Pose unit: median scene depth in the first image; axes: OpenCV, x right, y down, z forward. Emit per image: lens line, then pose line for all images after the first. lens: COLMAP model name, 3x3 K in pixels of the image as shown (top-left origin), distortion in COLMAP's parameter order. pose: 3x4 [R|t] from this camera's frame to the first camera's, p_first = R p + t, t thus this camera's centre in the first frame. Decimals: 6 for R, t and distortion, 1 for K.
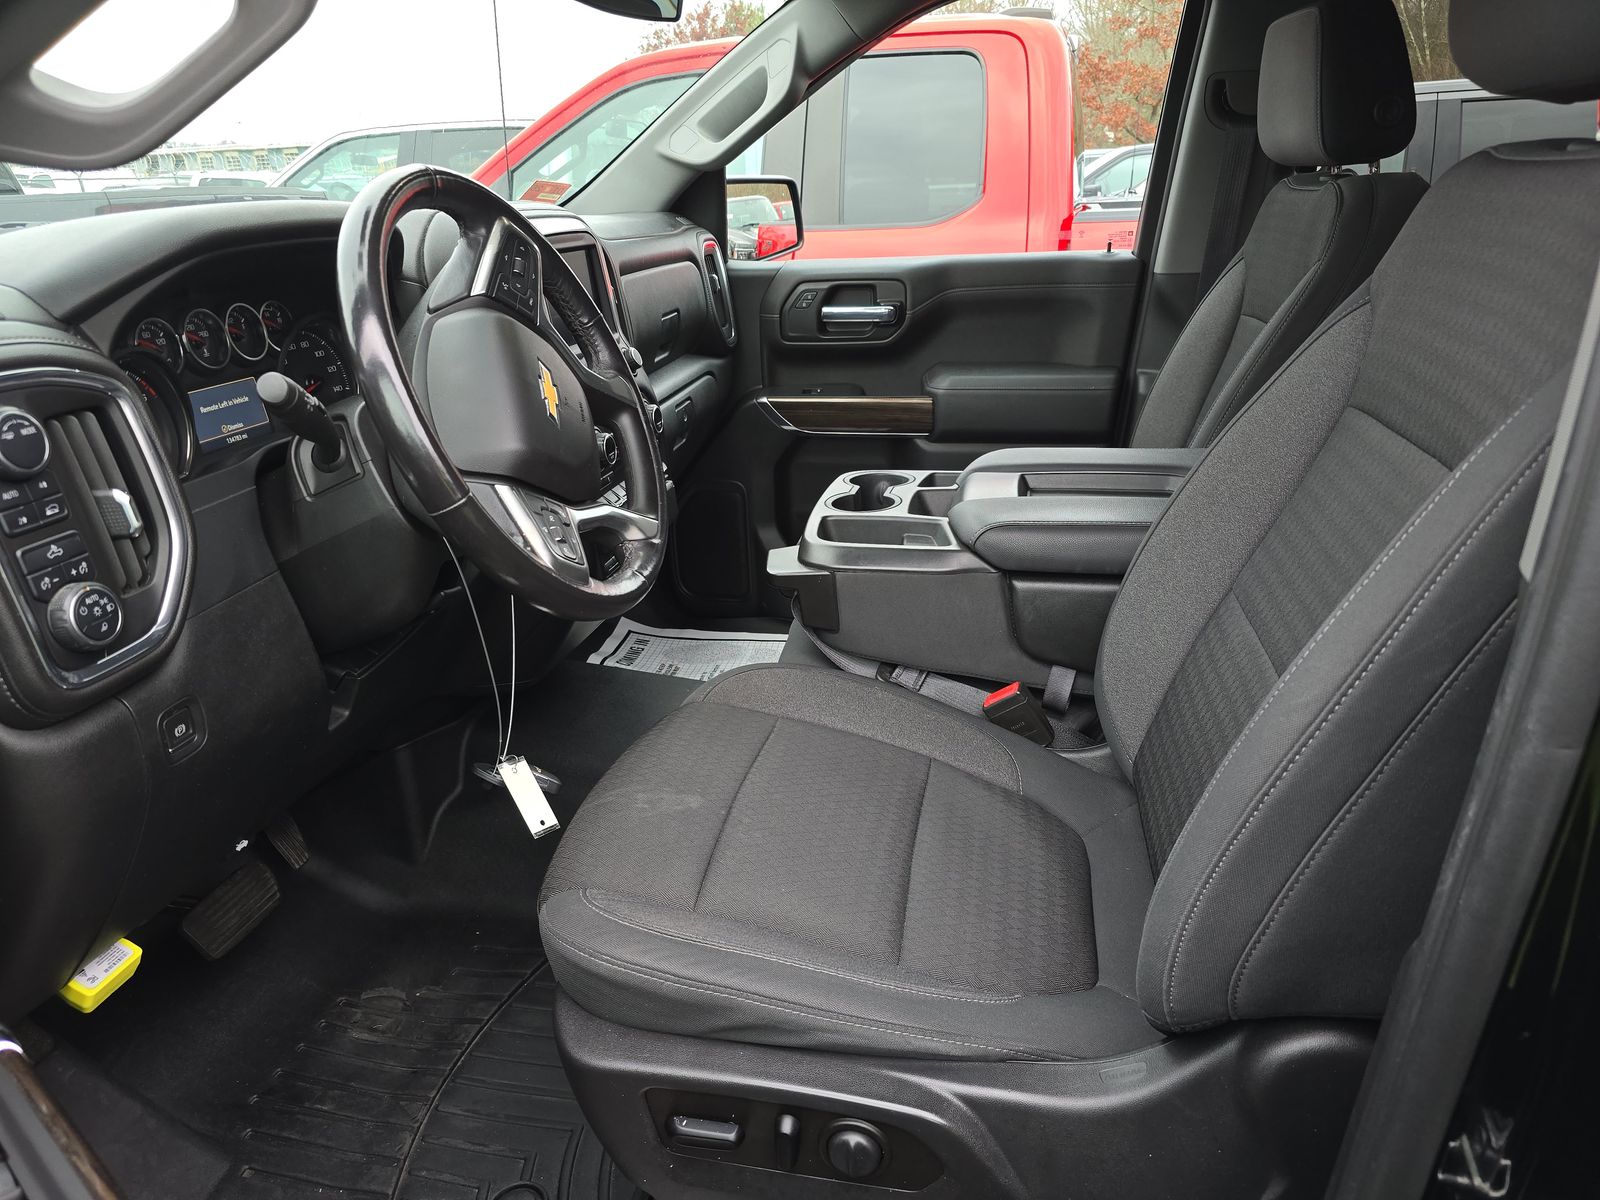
lens RADIAL K [[1081.5, 0, 800.0], [0, 1081.5, 600.0], [0, 0, 1]] dist [0.067705, -0.059493]
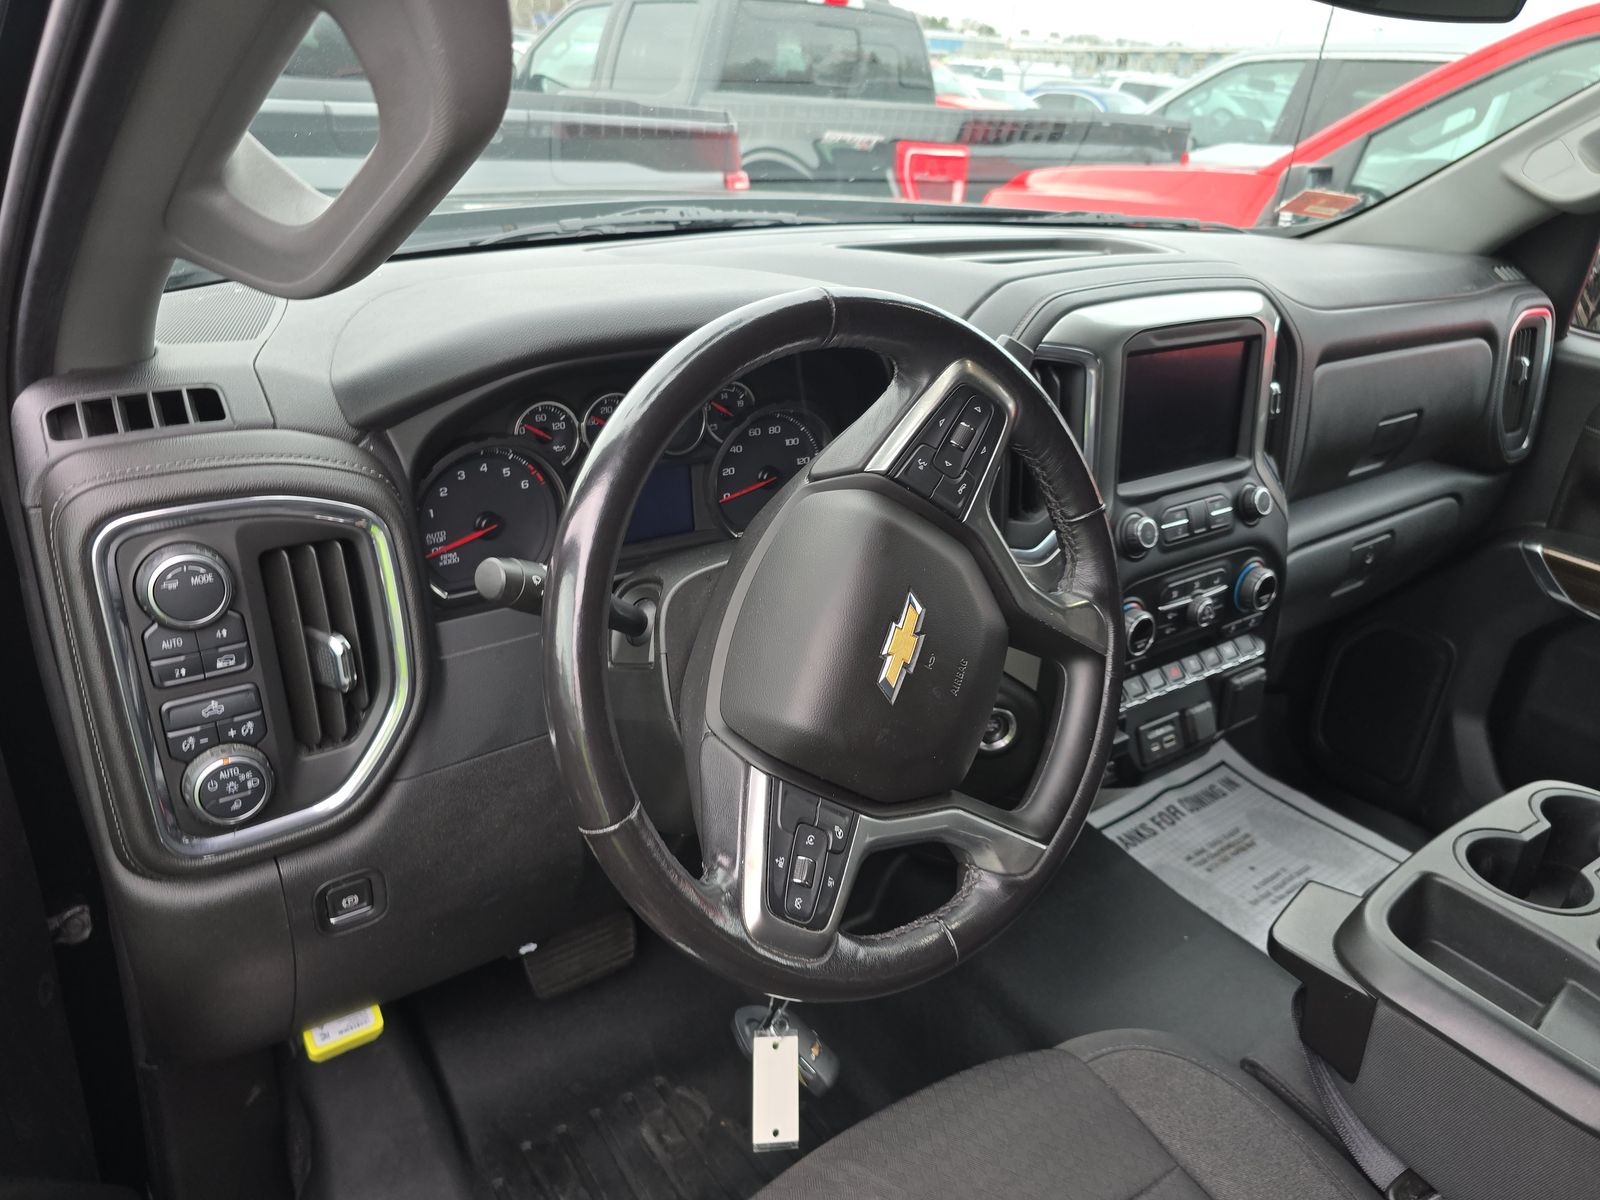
lens RADIAL K [[1089.2, 0, 800.0], [0, 1089.2, 600.0], [0, 0, 1]] dist [0.060337, -0.071368]
pose [[0.732824, 0.356174, -0.579749, 0.085746], [-0.315111, 0.932823, 0.174775, -0.280352], [0.603054, 0.054606, 0.795829, 0.393587]]
